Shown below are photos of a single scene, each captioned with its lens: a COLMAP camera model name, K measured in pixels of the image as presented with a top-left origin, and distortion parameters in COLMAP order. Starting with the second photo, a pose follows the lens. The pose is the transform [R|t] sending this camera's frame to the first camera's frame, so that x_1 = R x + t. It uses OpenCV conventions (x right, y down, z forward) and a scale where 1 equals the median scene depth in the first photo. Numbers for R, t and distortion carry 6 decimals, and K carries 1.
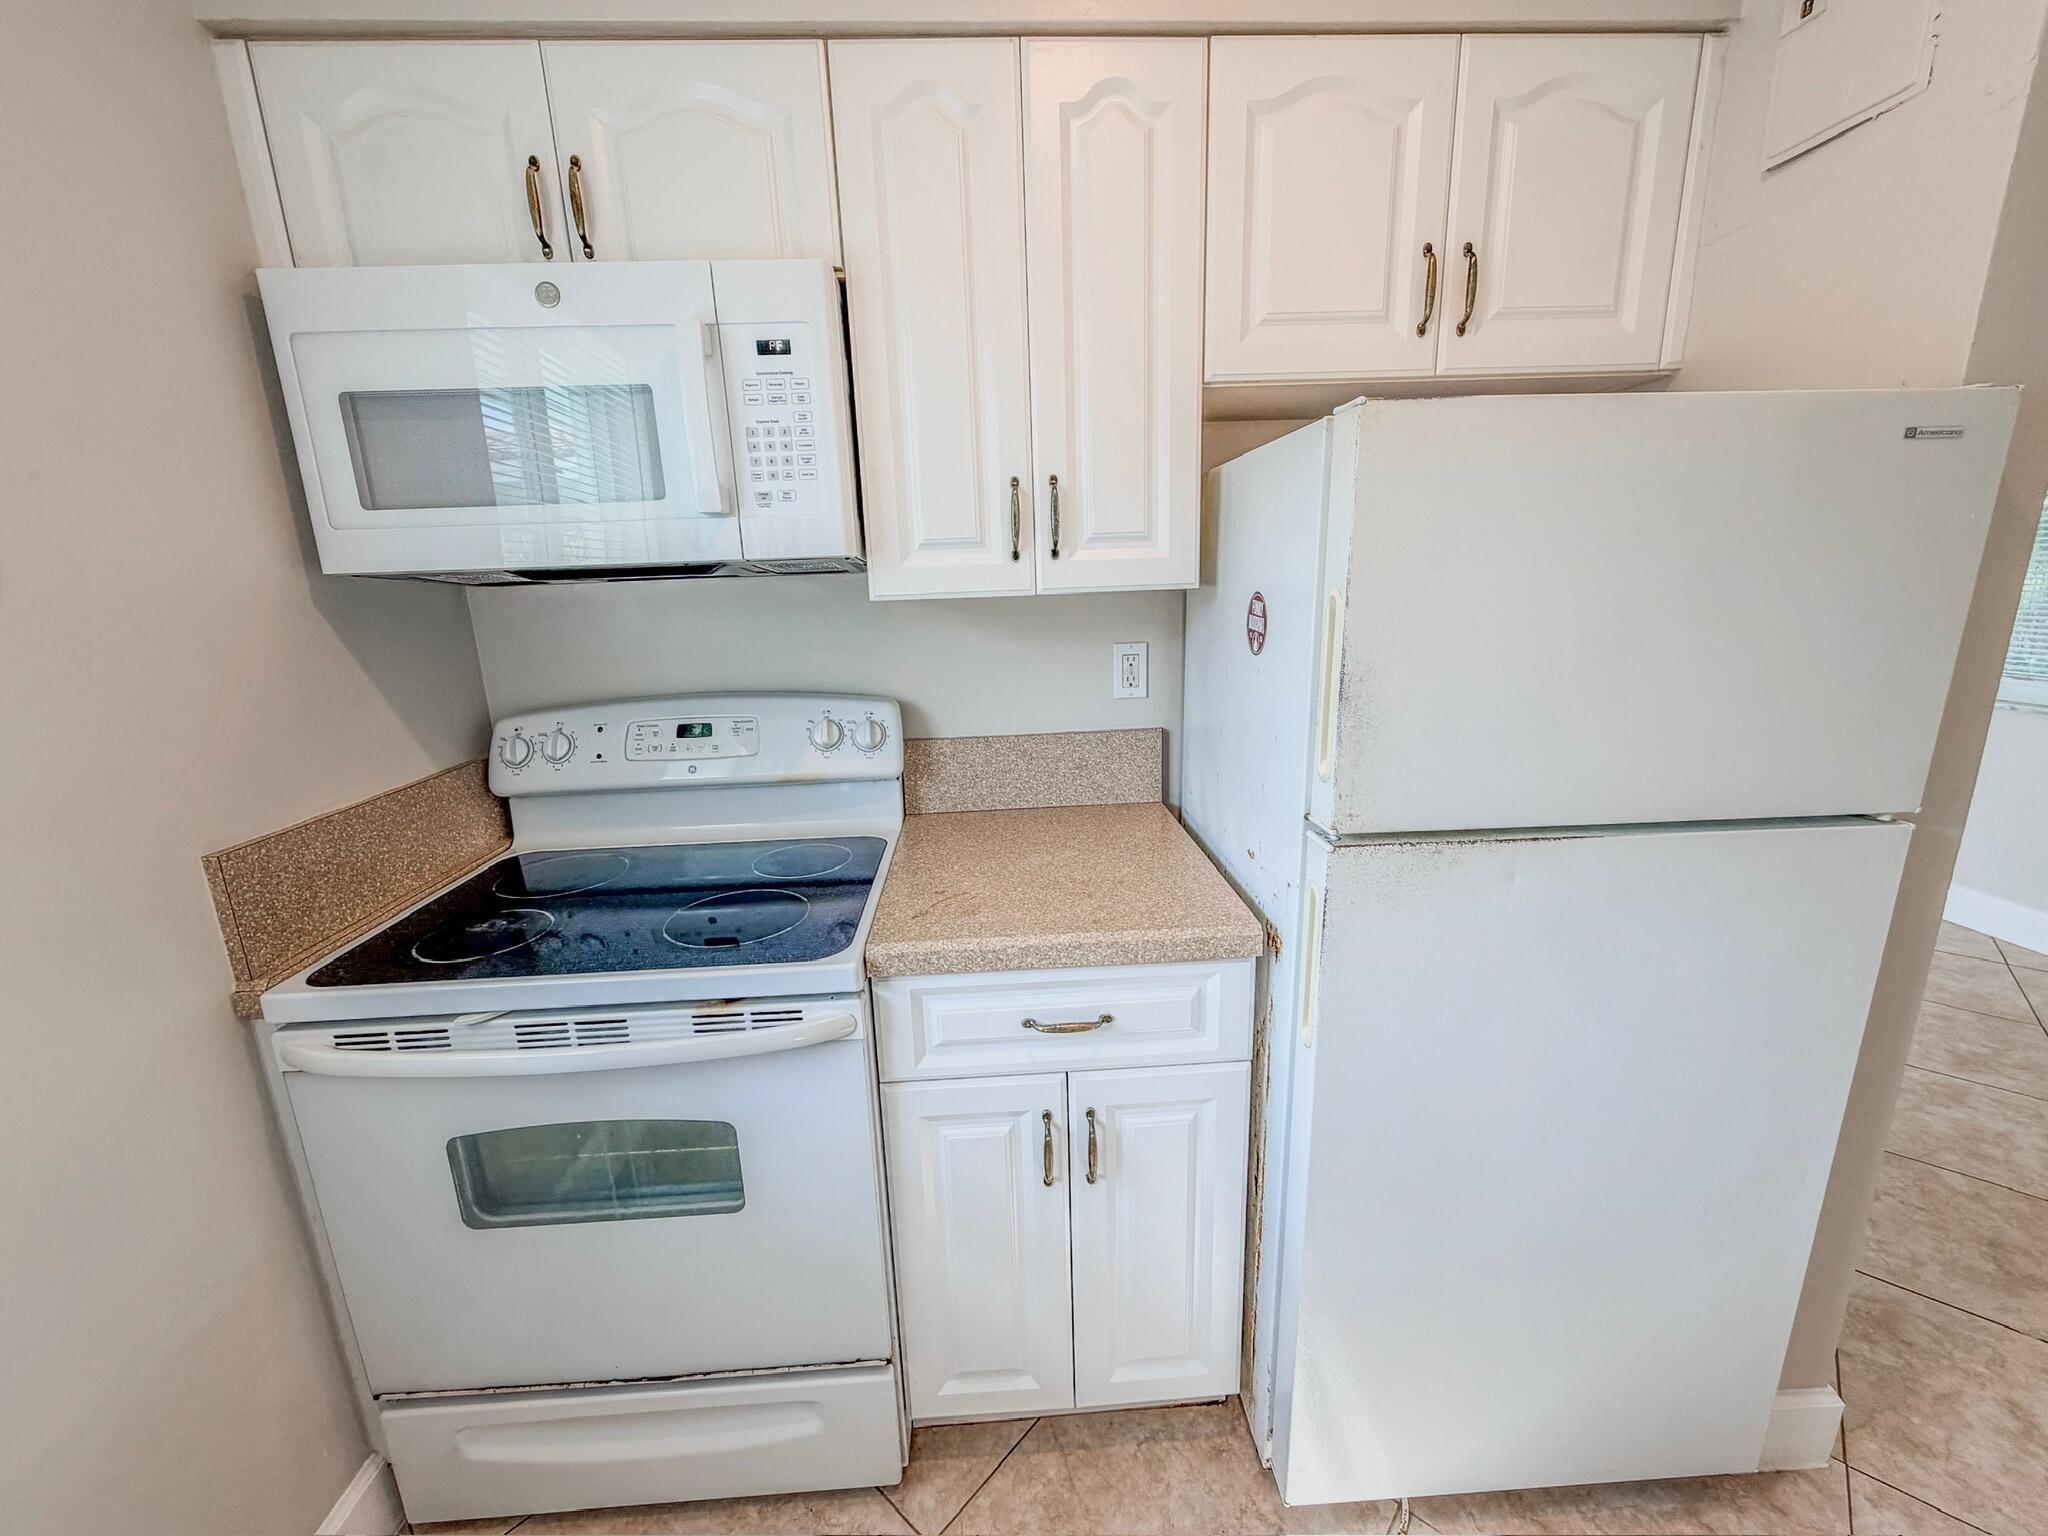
lens RADIAL K [[813.7, 0, 1024.0], [0, 813.7, 768.0], [0, 0, 1]] dist [-0.001633, -0.000229]
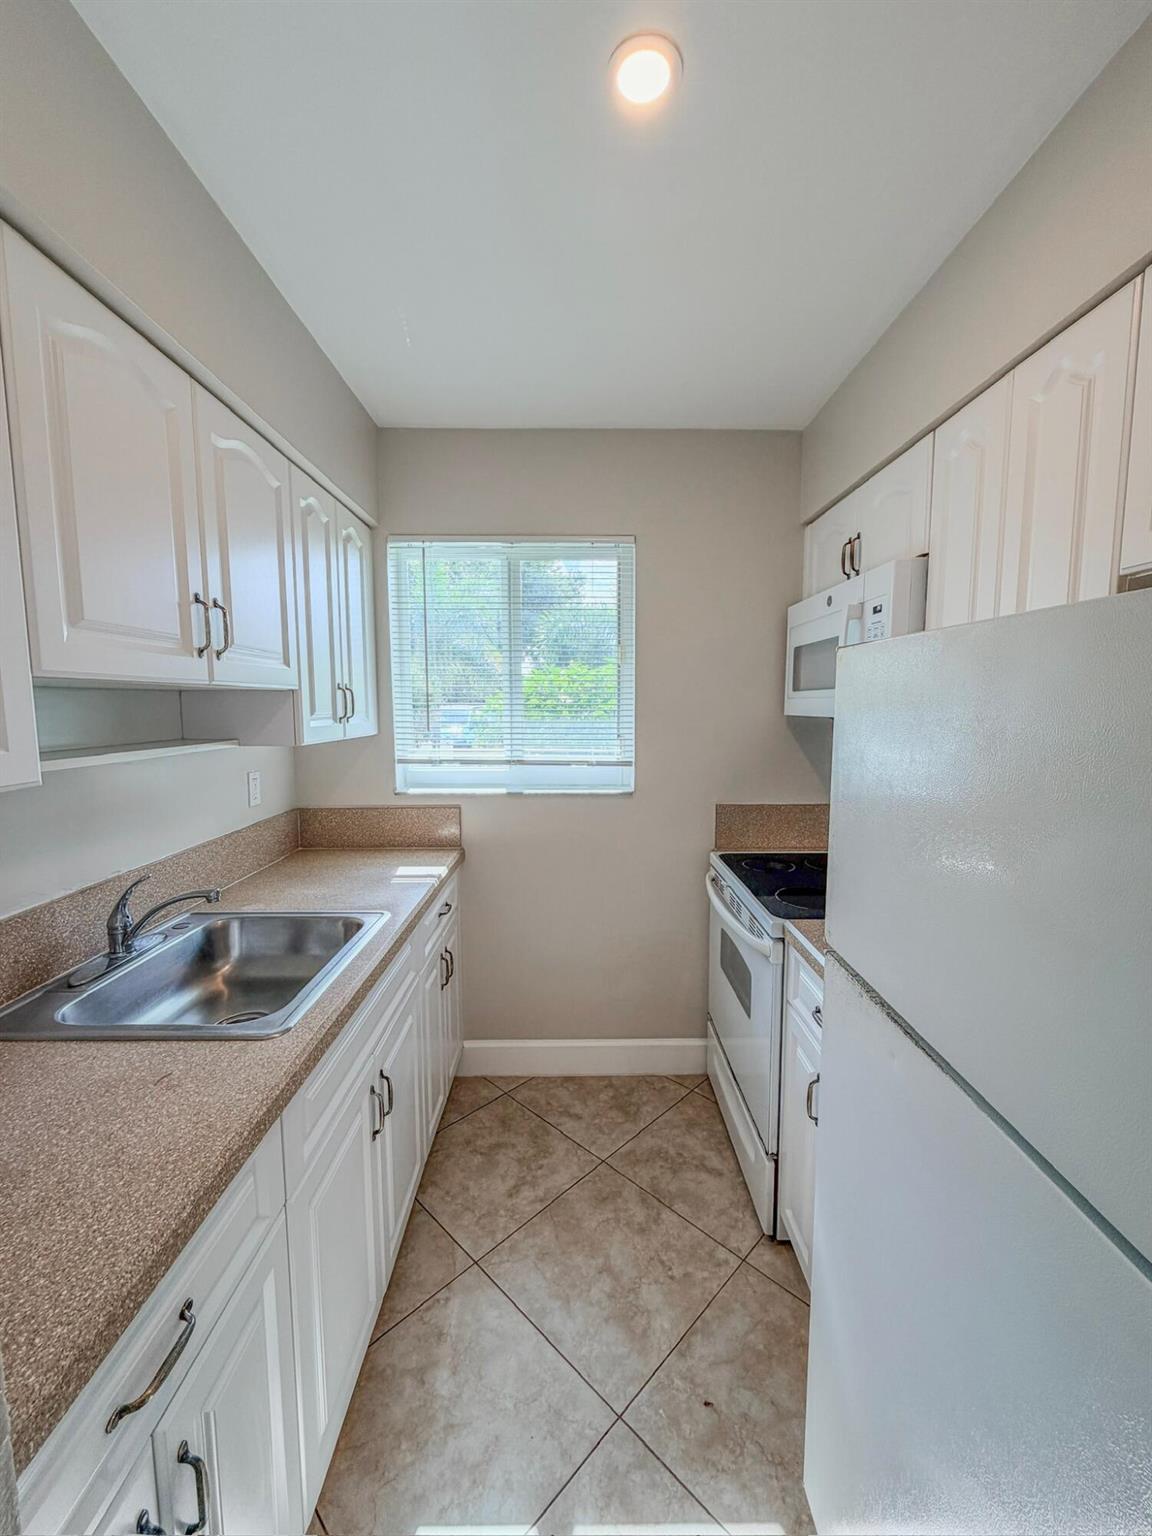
lens RADIAL K [[610.3, 0, 576.0], [0, 610.3, 768.0], [0, 0, 1]] dist [-0.001633, -0.000229]
pose [[-0.048090, 0.136687, -0.989446, 1.160968], [-0.227585, 0.963037, 0.144100, -0.211525], [0.972570, 0.232113, -0.015205, 0.435967]]
